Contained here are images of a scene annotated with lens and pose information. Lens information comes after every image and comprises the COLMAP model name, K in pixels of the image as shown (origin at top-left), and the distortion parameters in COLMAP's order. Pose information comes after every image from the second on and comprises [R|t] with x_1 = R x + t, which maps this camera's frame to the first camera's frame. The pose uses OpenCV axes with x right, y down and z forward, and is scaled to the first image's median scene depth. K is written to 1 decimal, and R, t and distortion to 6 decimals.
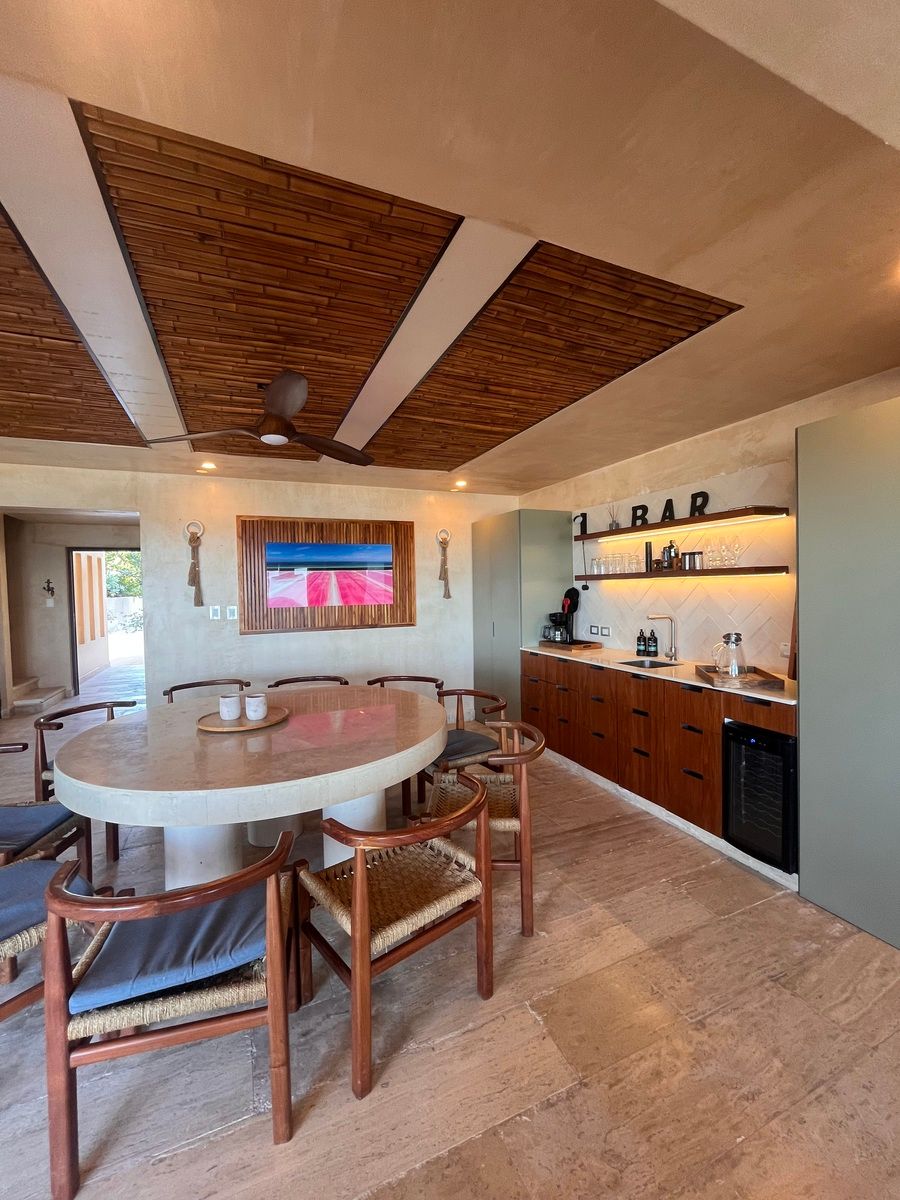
lens RADIAL K [[492.0, 0, 450.0], [0, 492.0, 599.7], [0, 0, 1]] dist [0.000226, 0.000794]
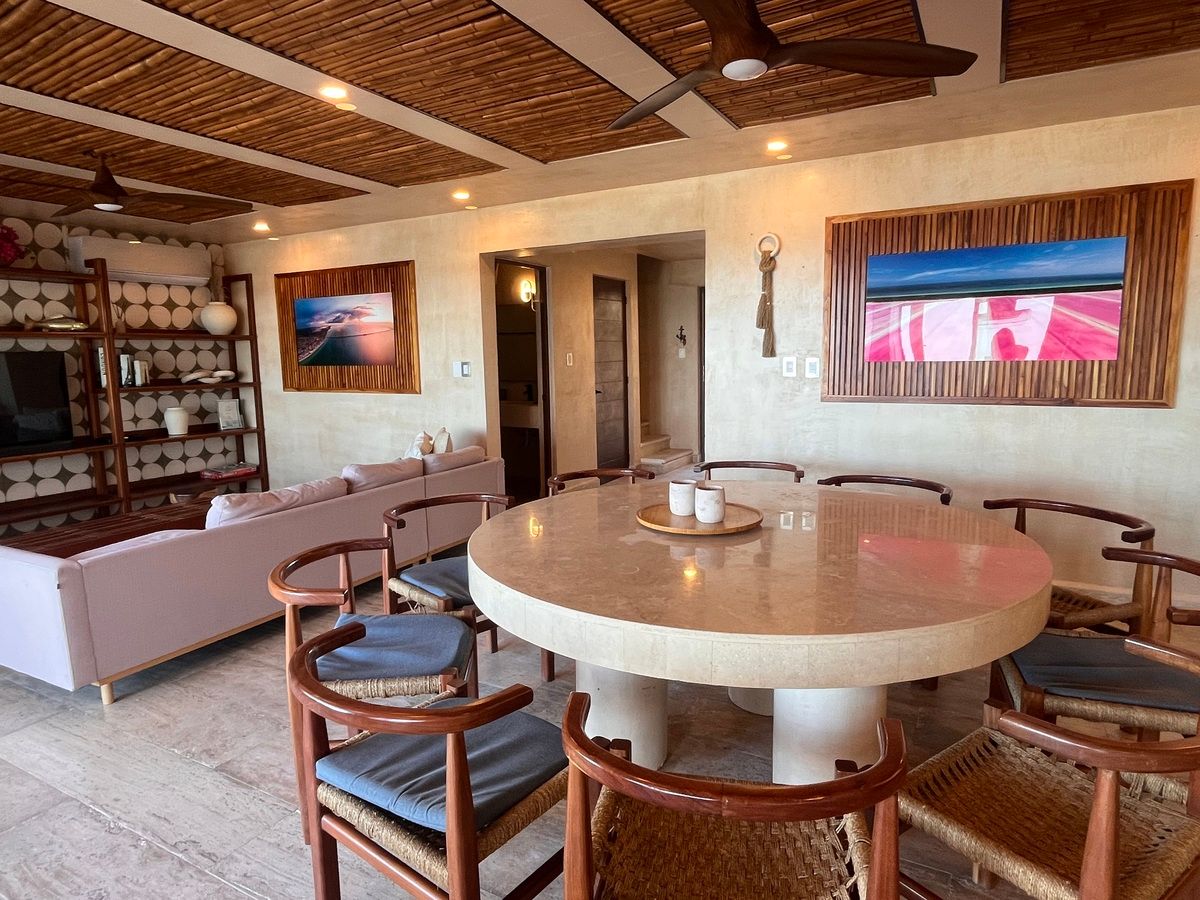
lens RADIAL K [[701.4, 0, 601.3], [0, 701.4, 445.6], [0, 0, 1]] dist [-0.002378, 0.001393]
pose [[0.614738, 0.113615, -0.780506, 0.231602], [-0.014067, 0.990993, 0.133175, 0.013502], [0.788606, -0.070889, 0.610799, 0.285963]]
